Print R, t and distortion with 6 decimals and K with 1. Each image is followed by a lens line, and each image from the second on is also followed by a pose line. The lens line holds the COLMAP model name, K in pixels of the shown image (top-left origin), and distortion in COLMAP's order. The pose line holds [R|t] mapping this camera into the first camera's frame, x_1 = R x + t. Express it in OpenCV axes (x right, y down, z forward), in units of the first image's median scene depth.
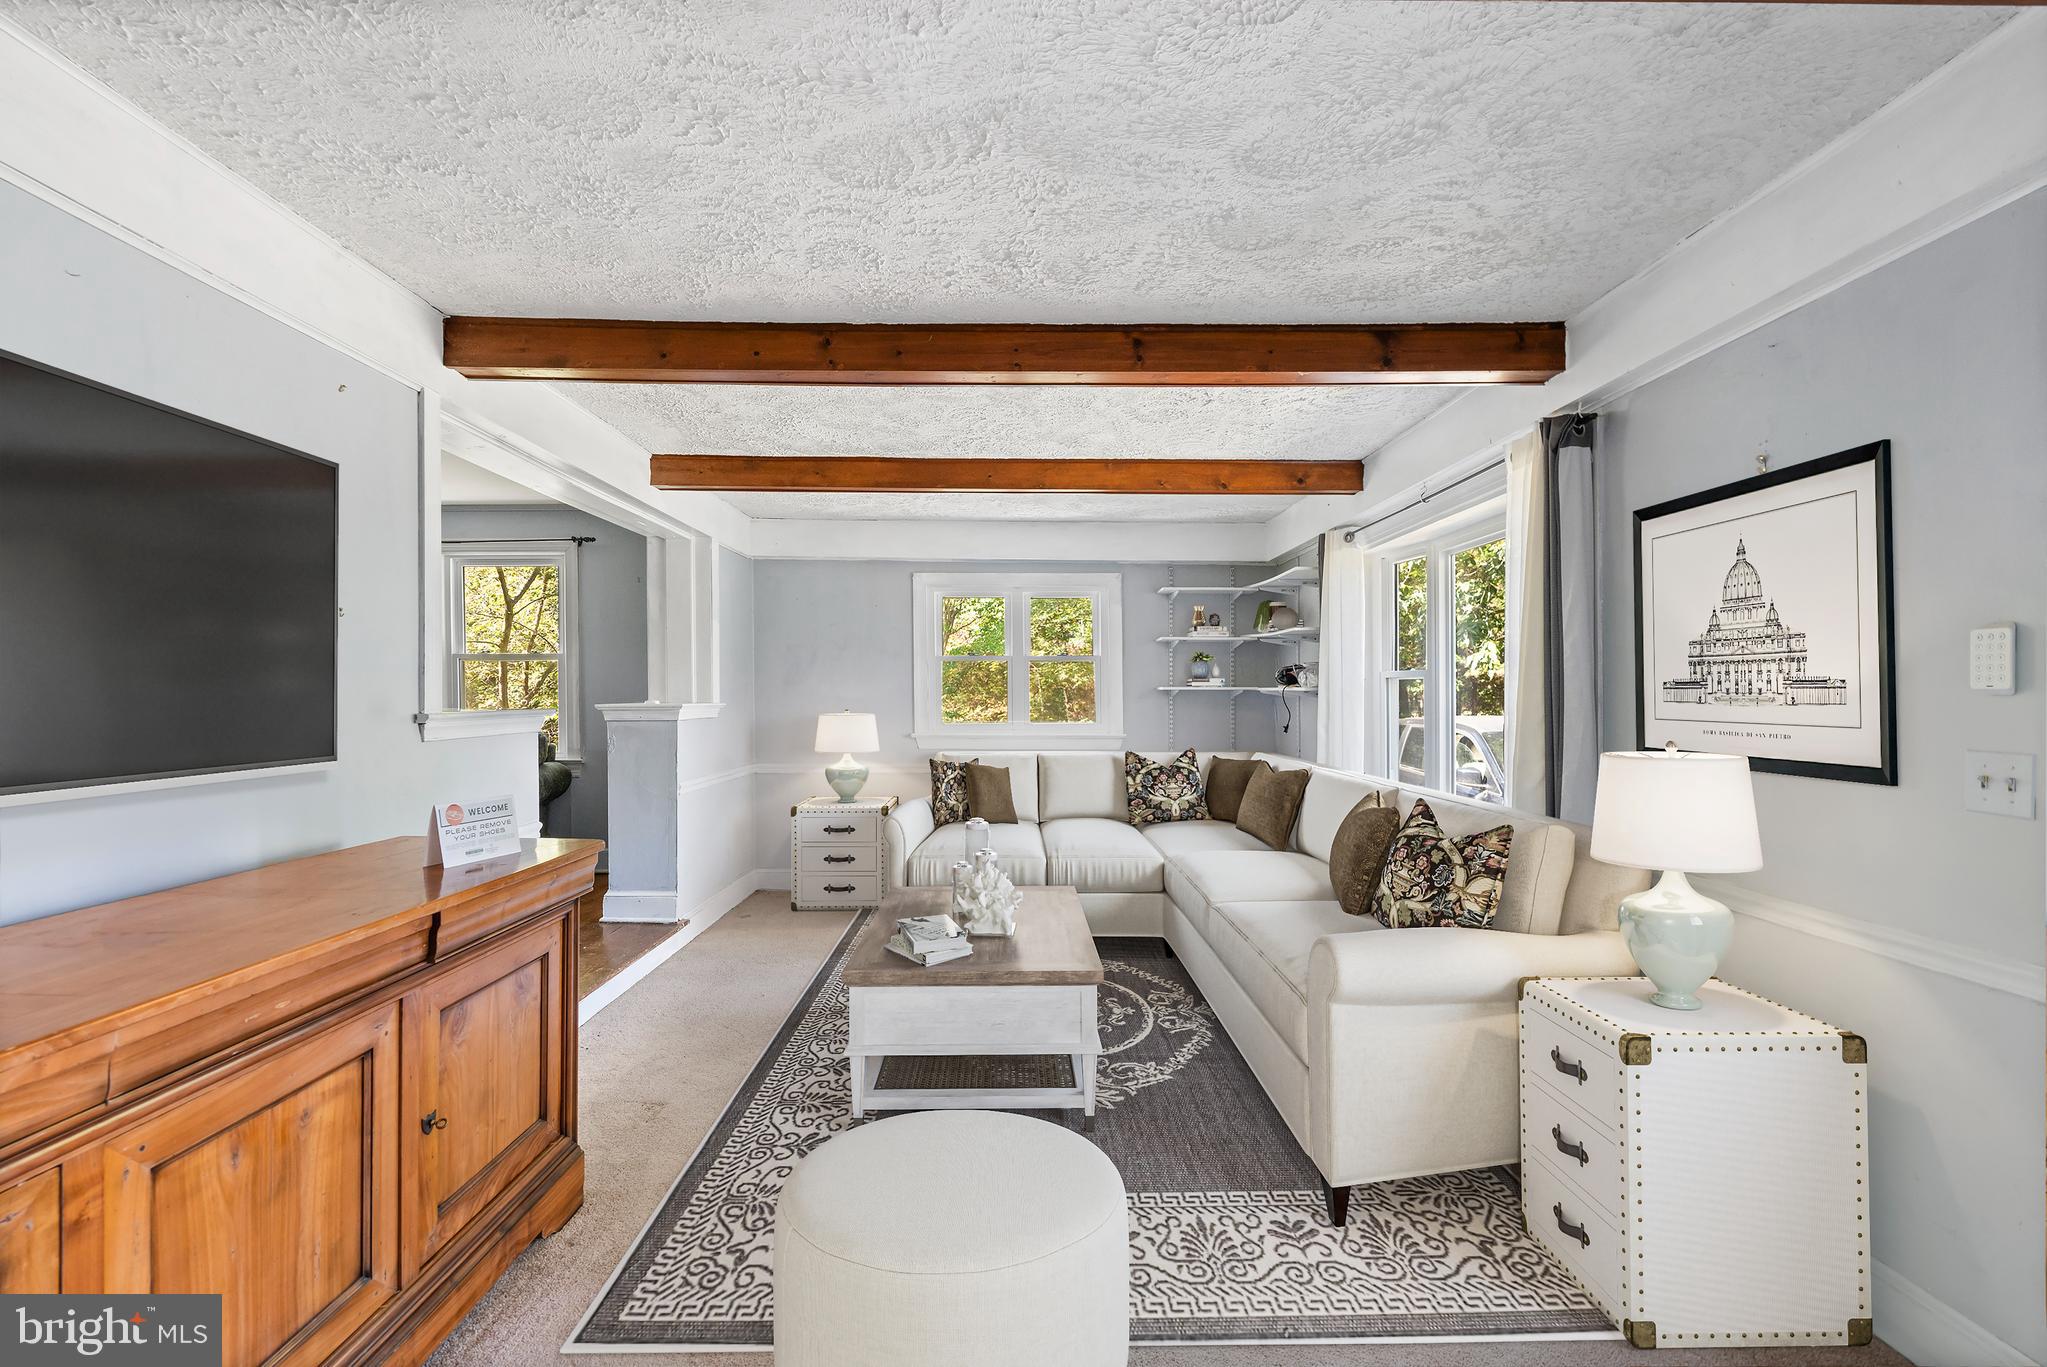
lens RADIAL K [[936.9, 0, 1019.3], [0, 936.9, 704.5], [0, 0, 1]] dist [-0.036386, 0.030930]
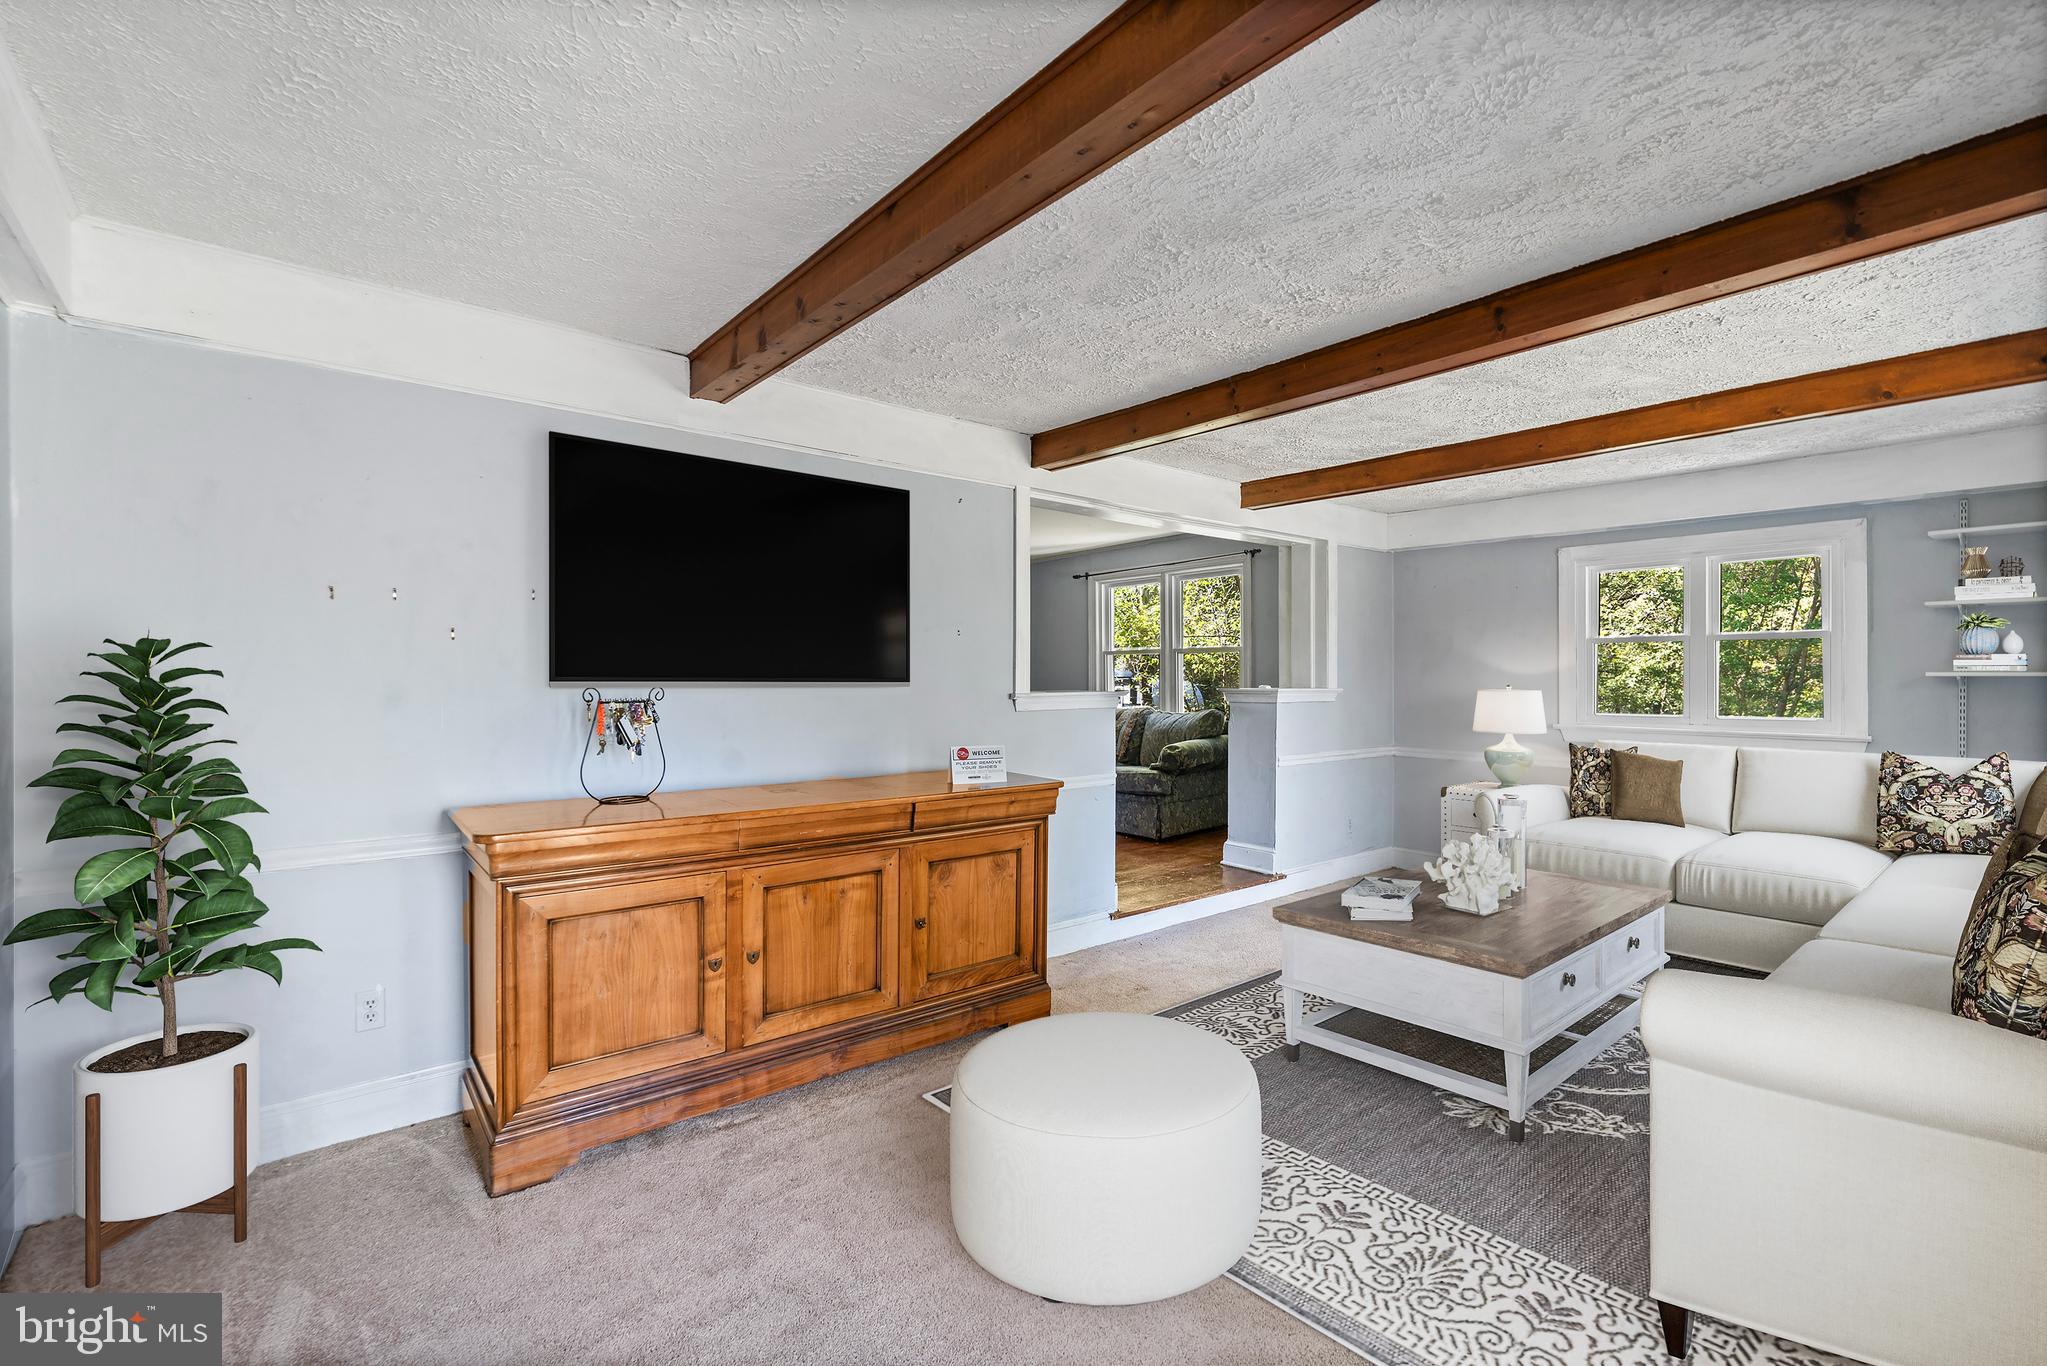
lens RADIAL K [[893.5, 0, 1023.5], [0, 893.5, 683.0], [0, 0, 1]] dist [-0.000906, -0.000165]
pose [[0.645411, -0.001026, -0.763835, 0.415068], [-0.003211, 0.999987, -0.004057, 0.000478], [0.763829, 0.005071, 0.645399, 0.025353]]
